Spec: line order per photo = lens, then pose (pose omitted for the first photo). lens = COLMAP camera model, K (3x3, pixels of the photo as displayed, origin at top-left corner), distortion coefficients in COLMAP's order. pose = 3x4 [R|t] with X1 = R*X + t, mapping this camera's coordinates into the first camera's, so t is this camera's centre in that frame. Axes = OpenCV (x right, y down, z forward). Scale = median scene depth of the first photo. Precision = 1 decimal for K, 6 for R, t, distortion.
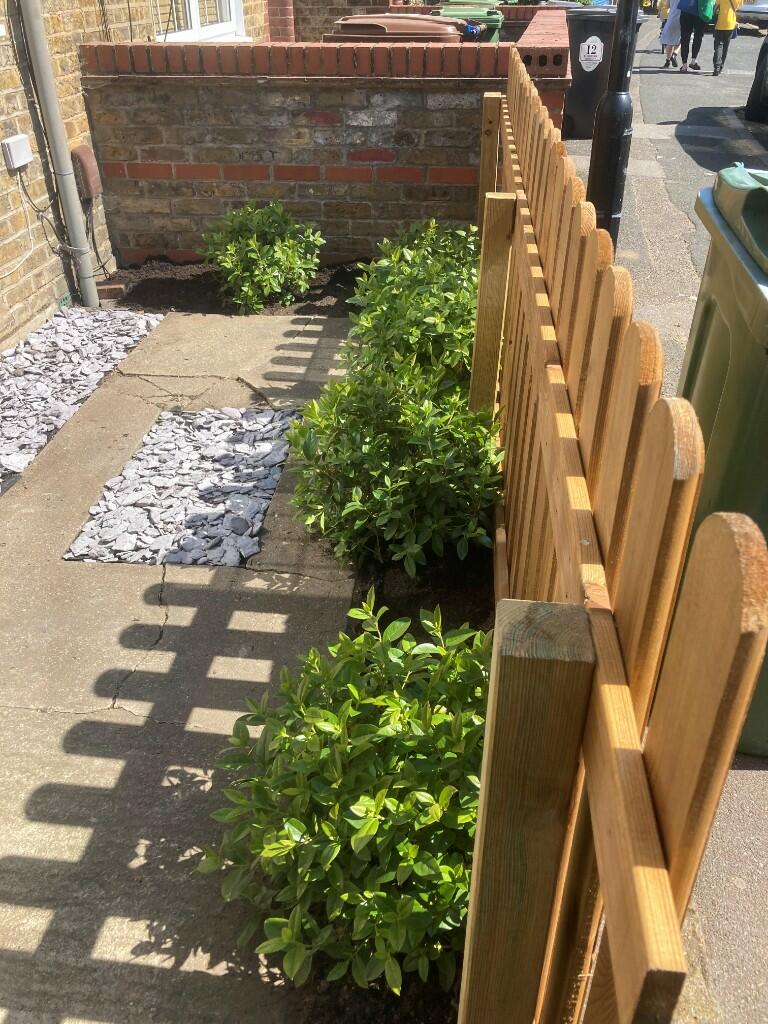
lens RADIAL K [[841.1, 0, 383.2], [0, 841.1, 497.8], [0, 0, 1]] dist [0.033082, 0.005274]
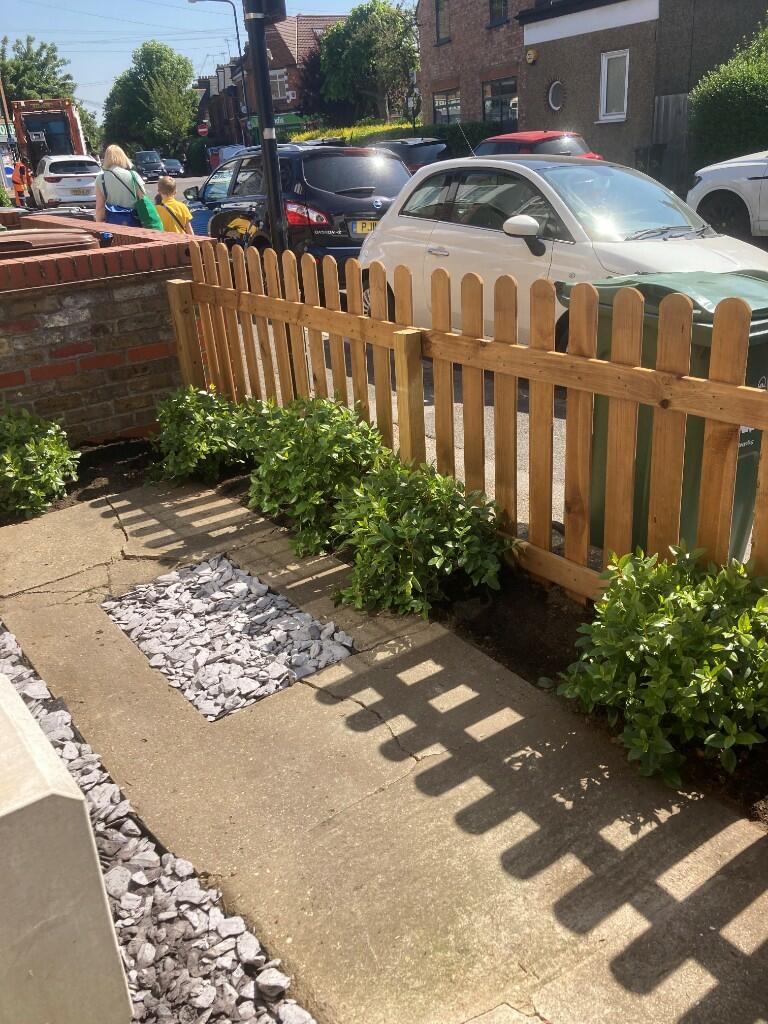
lens RADIAL K [[840.6, 0, 384.0], [0, 840.6, 510.7], [0, 0, 1]] dist [0.012906, -0.003859]
pose [[0.735723, -0.307324, 0.603542, -0.633714], [0.406063, 0.913355, -0.029913, -0.039840], [-0.542055, 0.267084, 0.796770, -0.014007]]
